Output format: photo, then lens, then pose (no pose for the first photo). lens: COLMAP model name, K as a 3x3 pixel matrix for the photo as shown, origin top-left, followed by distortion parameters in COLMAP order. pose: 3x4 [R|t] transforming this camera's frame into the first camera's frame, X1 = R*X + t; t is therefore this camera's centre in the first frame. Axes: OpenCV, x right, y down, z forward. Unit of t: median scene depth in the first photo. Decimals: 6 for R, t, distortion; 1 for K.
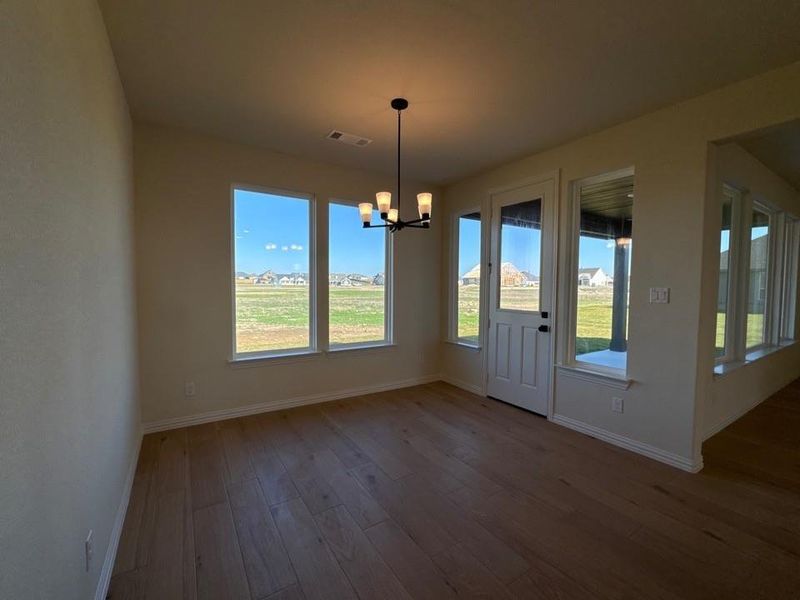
lens RADIAL K [[341.0, 0, 402.1], [0, 341.0, 300.2], [0, 0, 1]] dist [-0.001892, -0.000194]
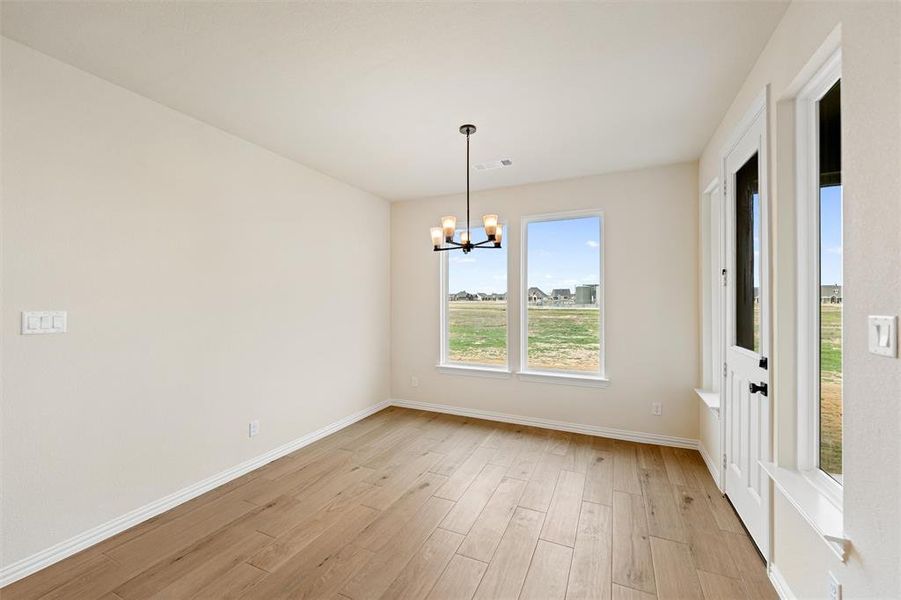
lens RADIAL K [[365.3, 0, 450.0], [0, 365.3, 297.7], [0, 0, 1]] dist [0.003615, -0.002847]
pose [[0.534505, -0.017968, -0.844974, 0.646257], [-0.034149, 0.998498, -0.042834, -0.016659], [0.844475, 0.051750, 0.533089, 0.286892]]
